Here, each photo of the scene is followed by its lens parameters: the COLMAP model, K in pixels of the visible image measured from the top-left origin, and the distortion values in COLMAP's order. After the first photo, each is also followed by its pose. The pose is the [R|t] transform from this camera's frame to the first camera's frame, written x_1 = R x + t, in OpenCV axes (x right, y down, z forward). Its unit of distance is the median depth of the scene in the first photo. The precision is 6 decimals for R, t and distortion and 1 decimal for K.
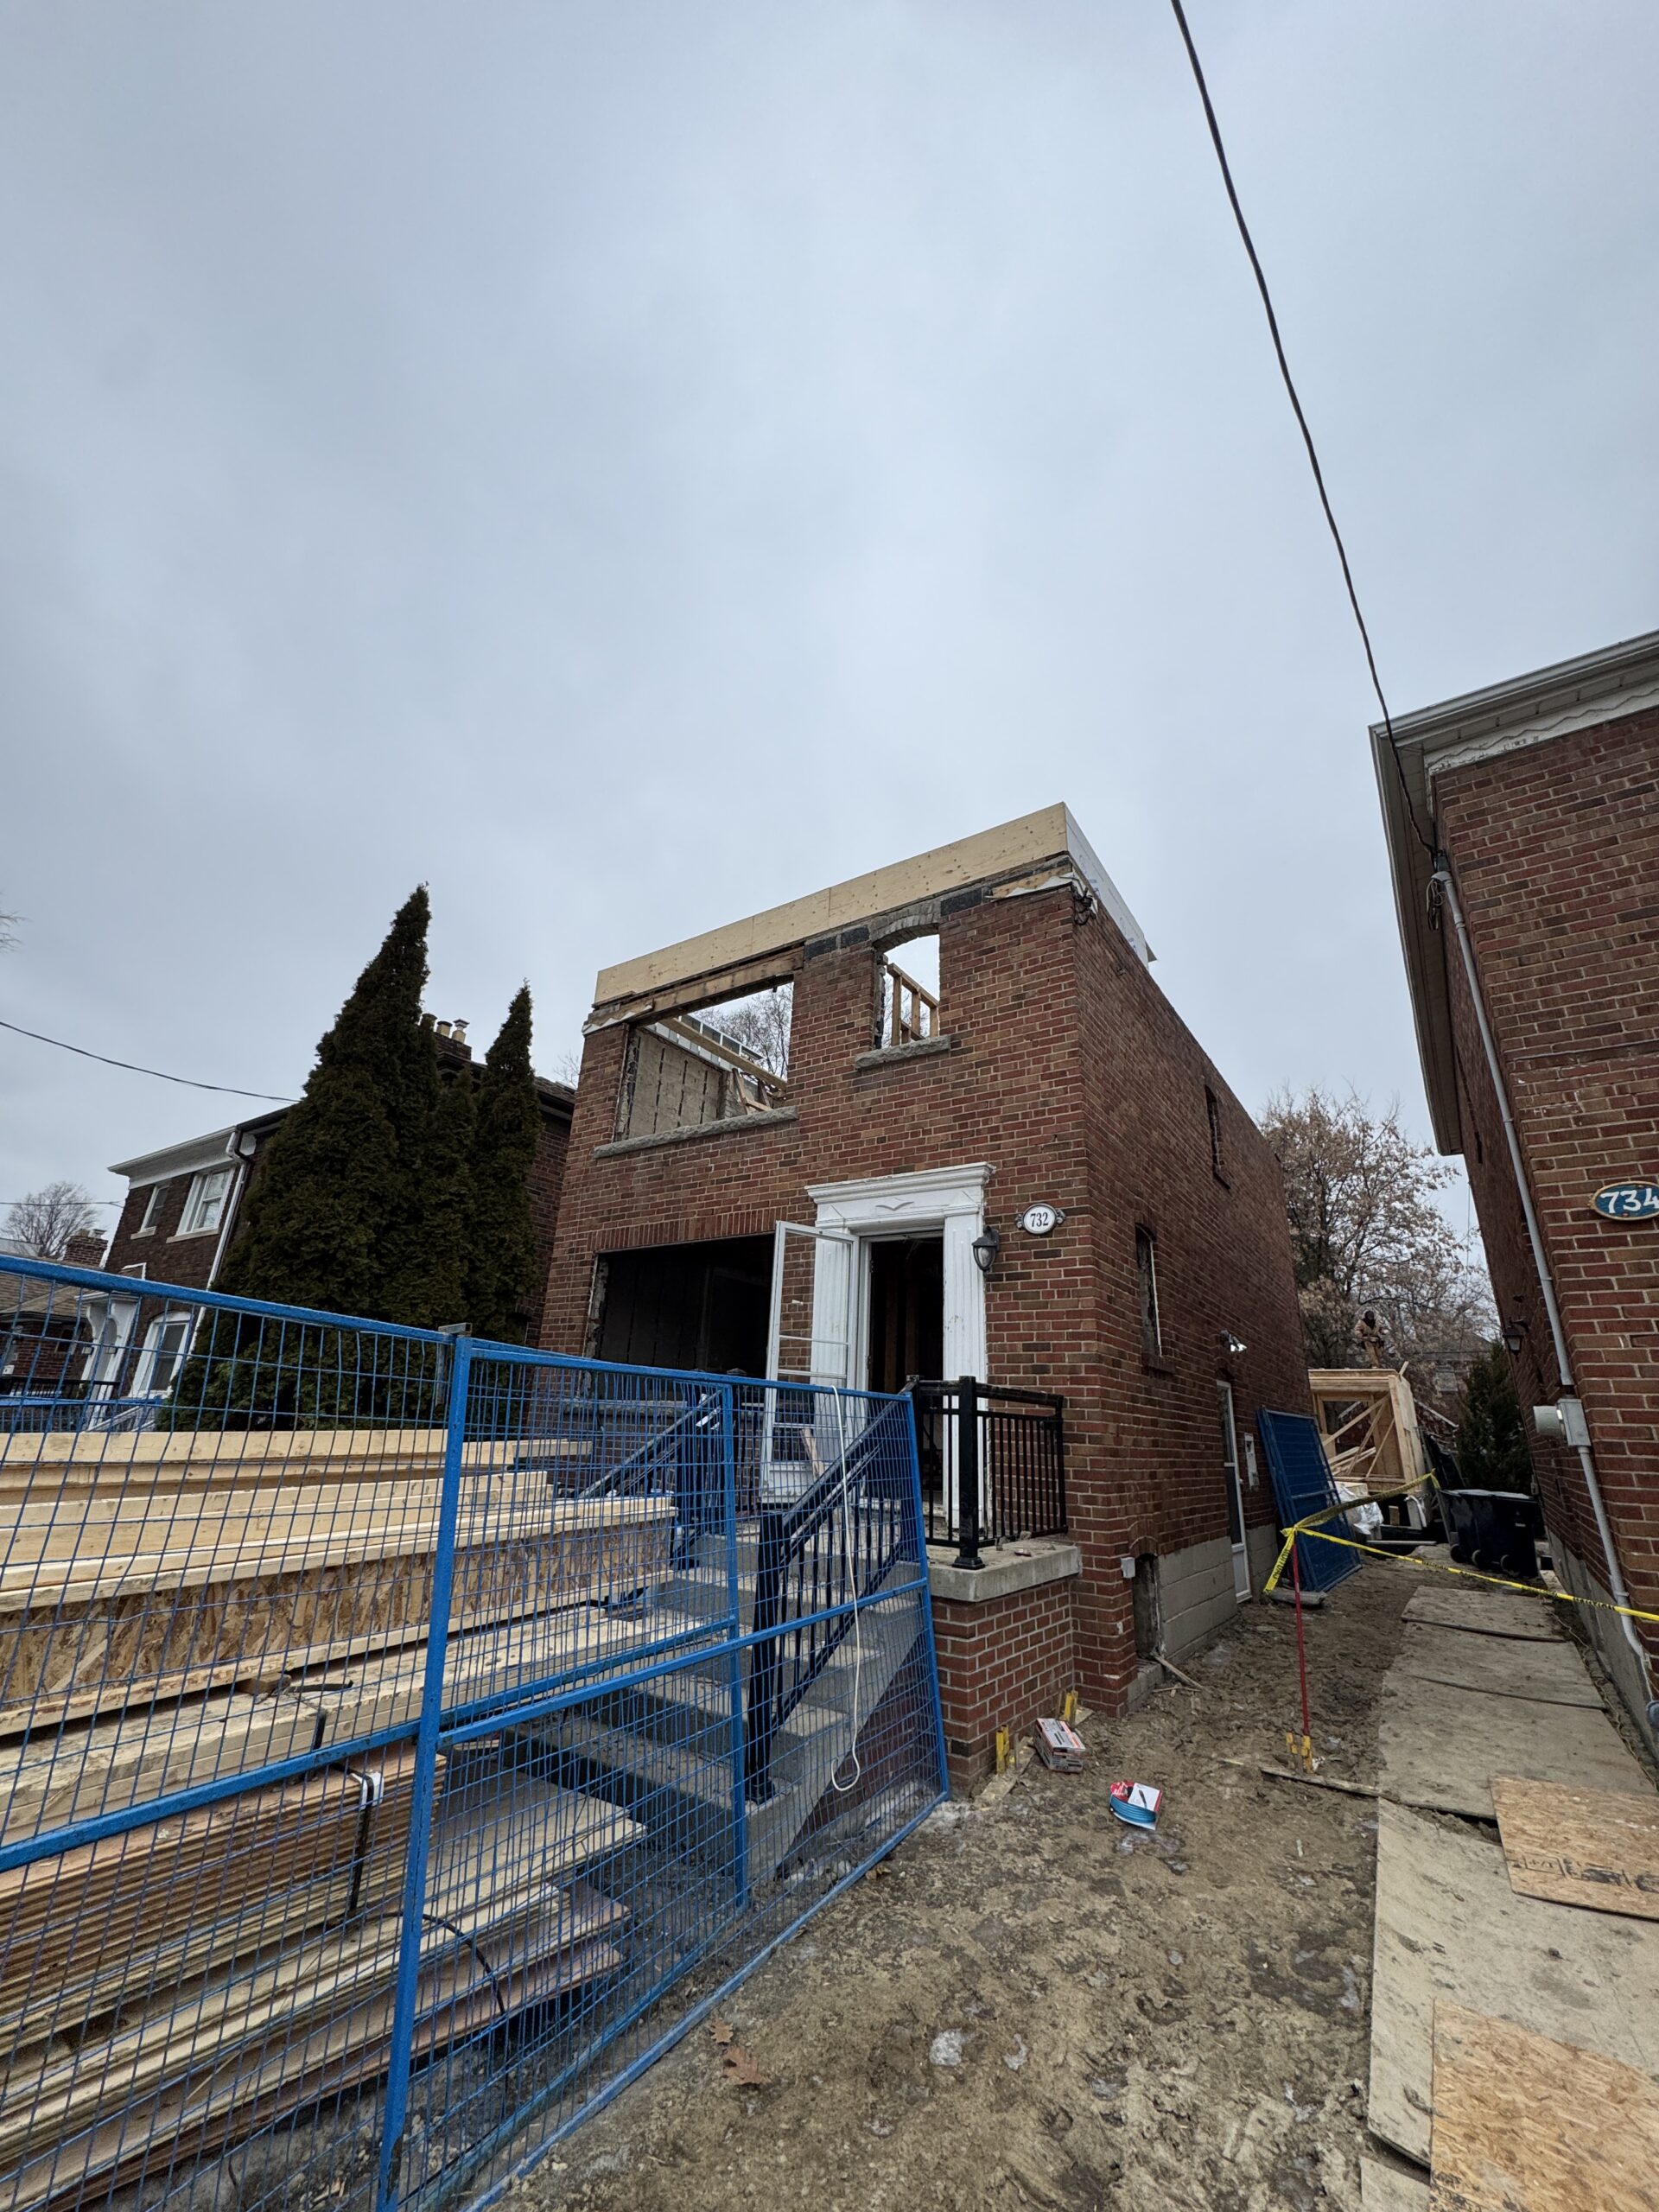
lens RADIAL K [[880.7, 0, 824.0], [0, 880.7, 1103.0], [0, 0, 1]] dist [-0.000368, -0.000023]
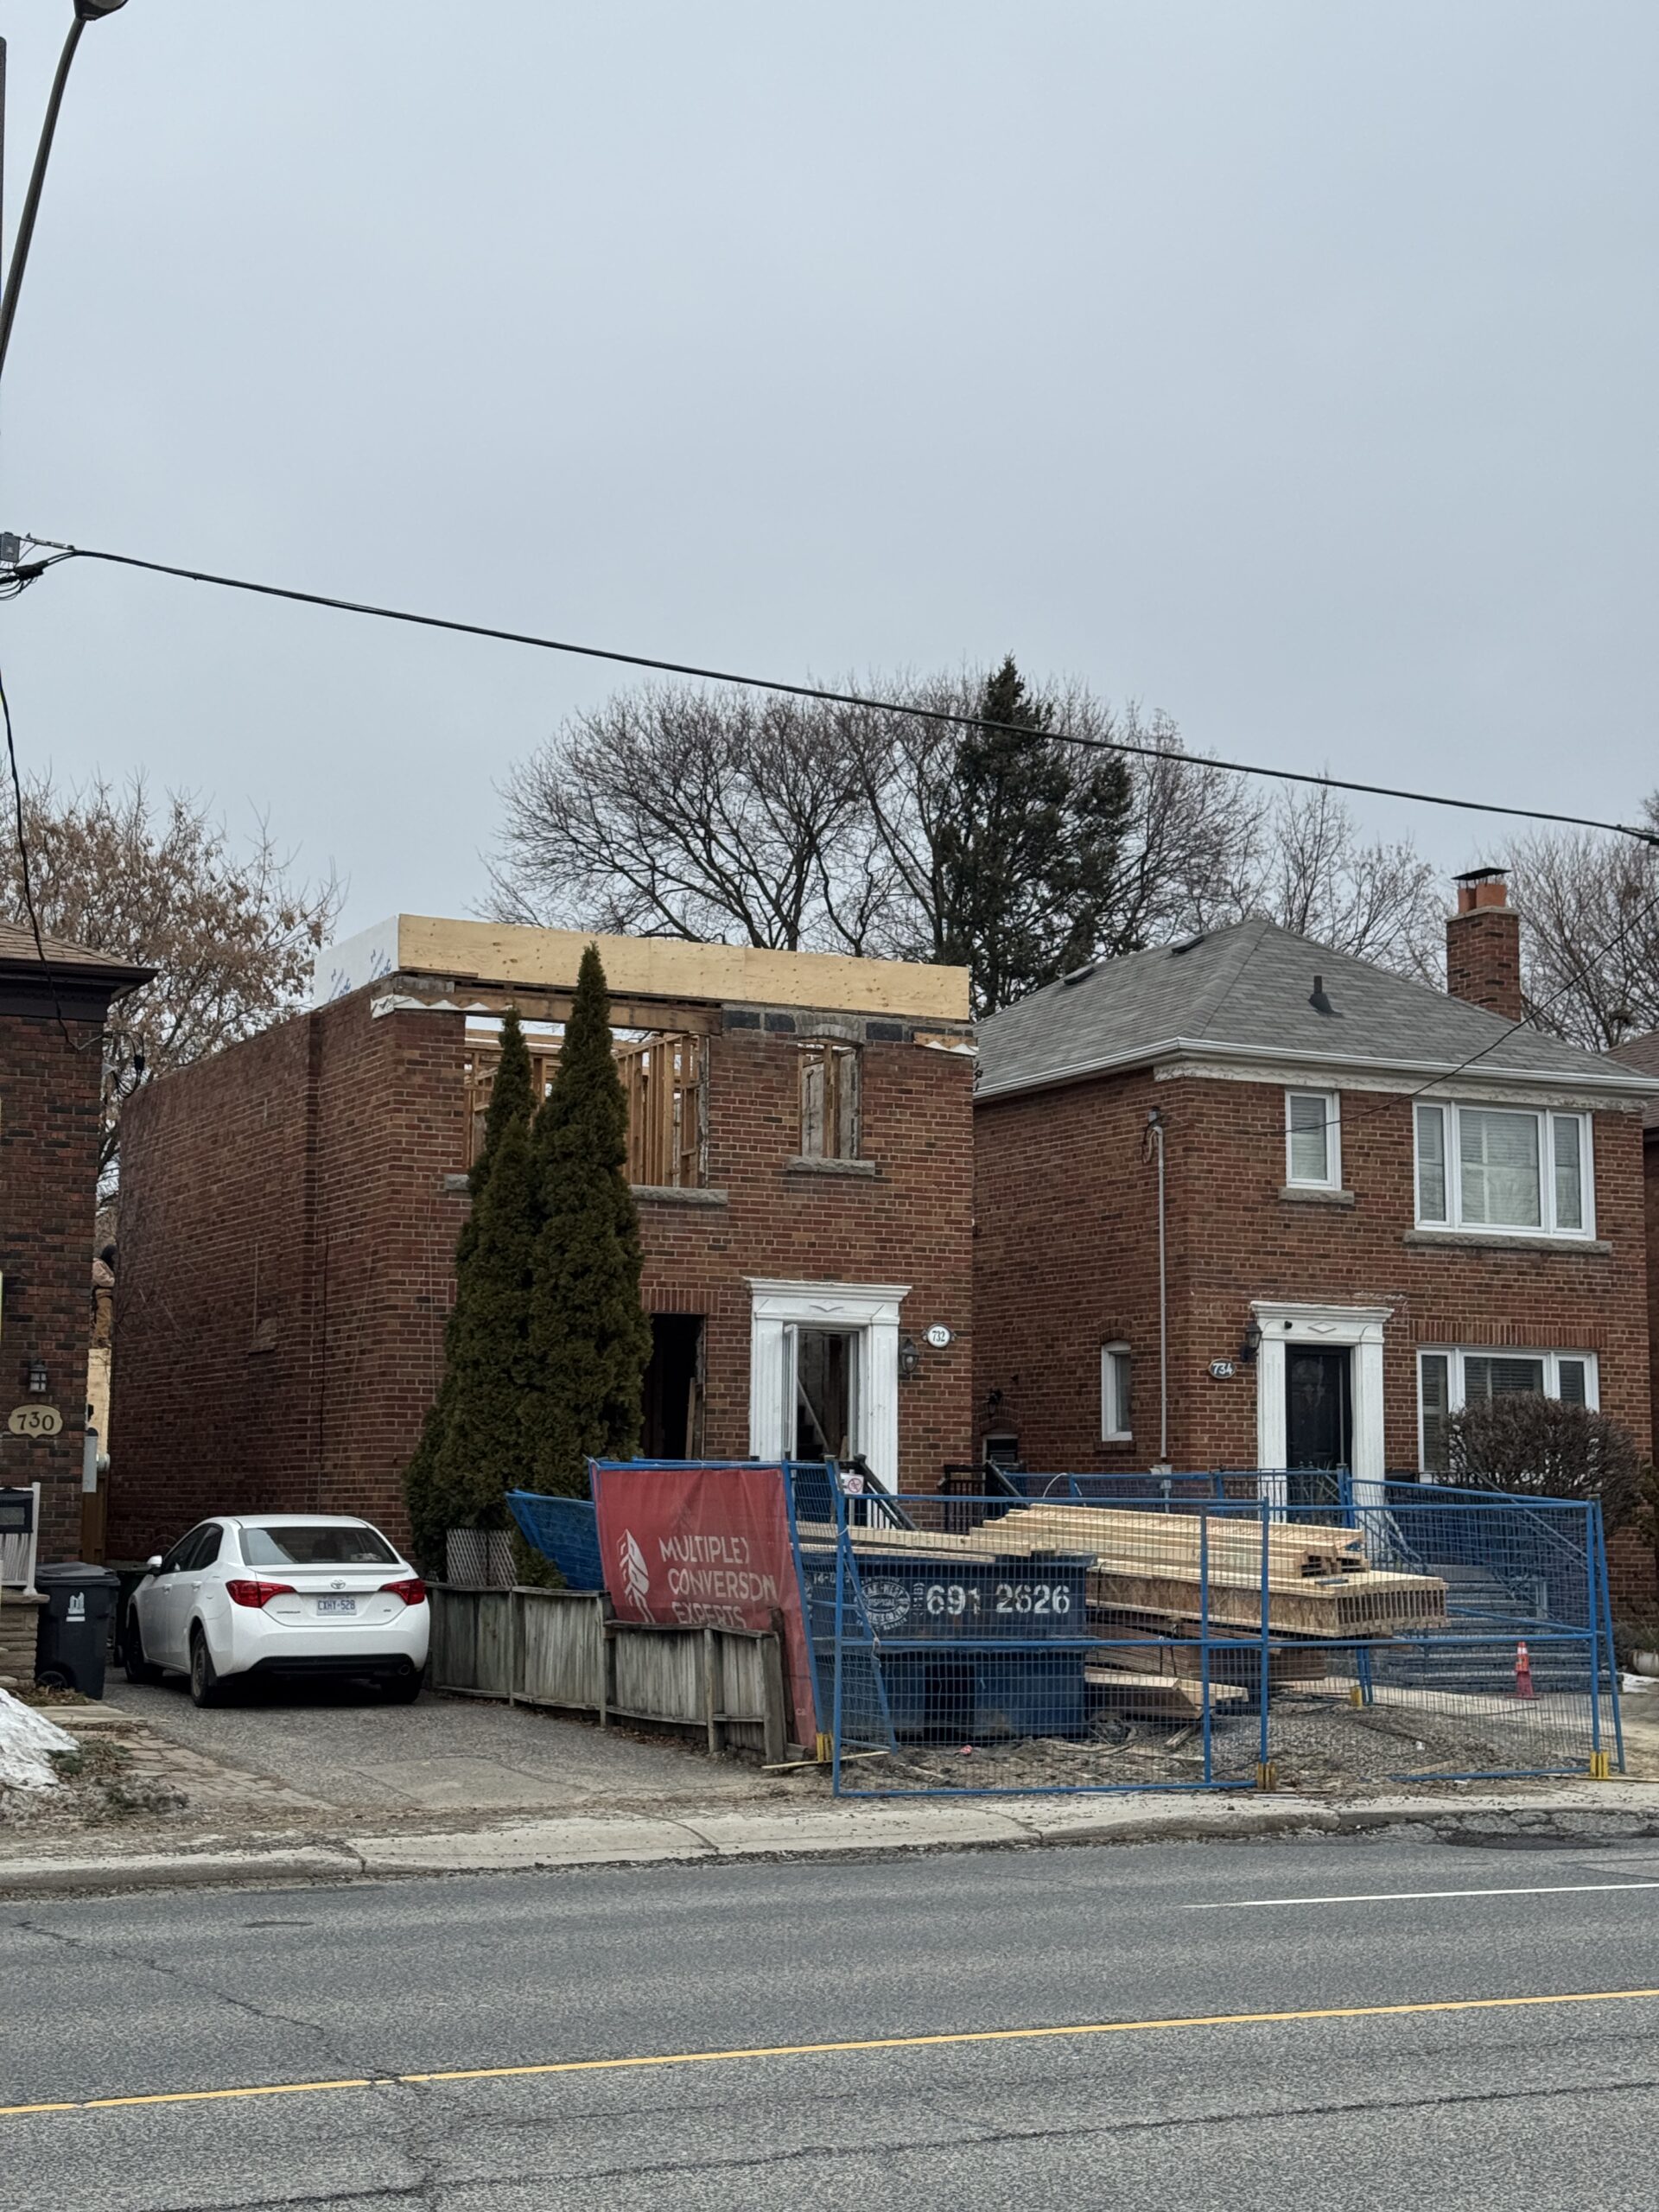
lens RADIAL K [[3098.7, 0, 831.2], [0, 3098.7, 1117.8], [0, 0, 1]] dist [0.115544, 0.009807]
pose [[0.475728, 0.071019, 0.876721, -3.487758], [-0.295292, 0.951783, 0.083133, -0.459332], [-0.828544, -0.298437, 0.473761, -0.858059]]
